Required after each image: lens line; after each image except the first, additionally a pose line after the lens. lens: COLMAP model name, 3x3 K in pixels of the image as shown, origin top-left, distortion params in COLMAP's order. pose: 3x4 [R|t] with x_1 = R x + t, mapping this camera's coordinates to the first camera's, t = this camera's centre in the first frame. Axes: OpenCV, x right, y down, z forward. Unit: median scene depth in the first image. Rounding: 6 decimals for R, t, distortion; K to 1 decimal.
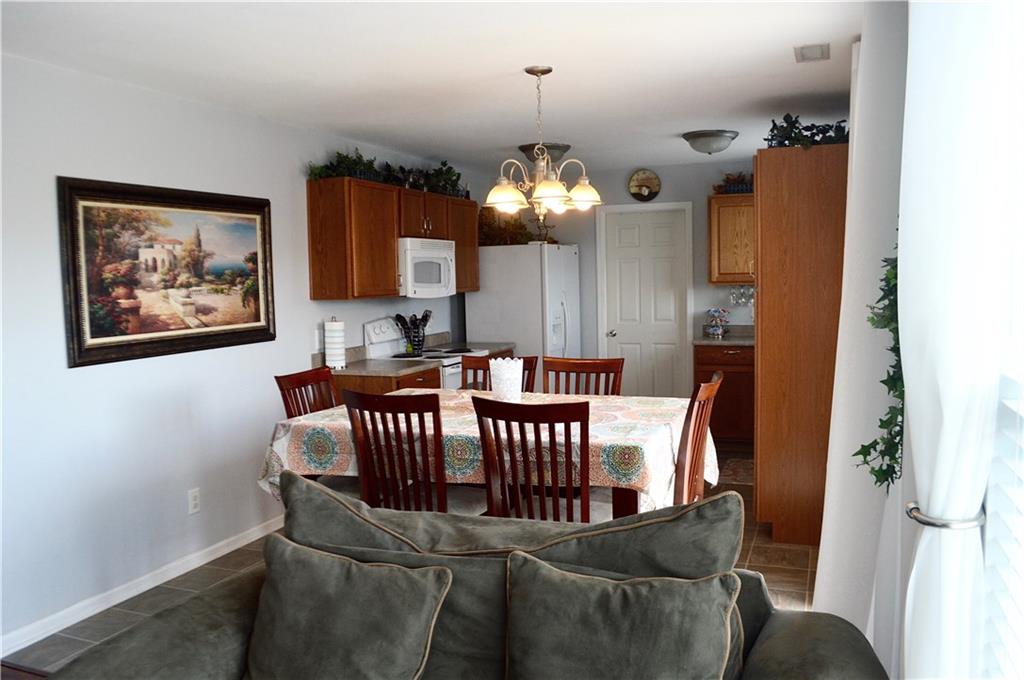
lens RADIAL K [[814.2, 0, 512.0], [0, 814.2, 340.0], [0, 0, 1]] dist [-0.080025, 0.002726]
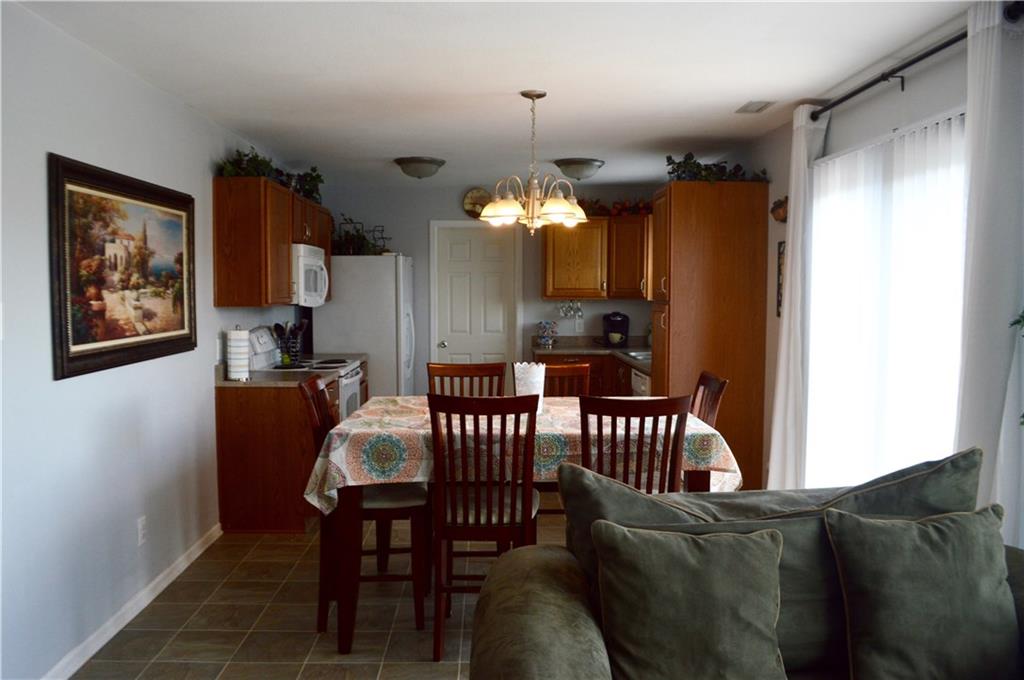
lens RADIAL K [[814.2, 0, 512.0], [0, 814.2, 340.0], [0, 0, 1]] dist [-0.080025, 0.002726]
pose [[0.918820, -0.000520, 0.394676, -0.382106], [0.008069, 0.999815, -0.017466, 0.009633], [-0.394594, 0.019233, 0.918654, 0.029269]]
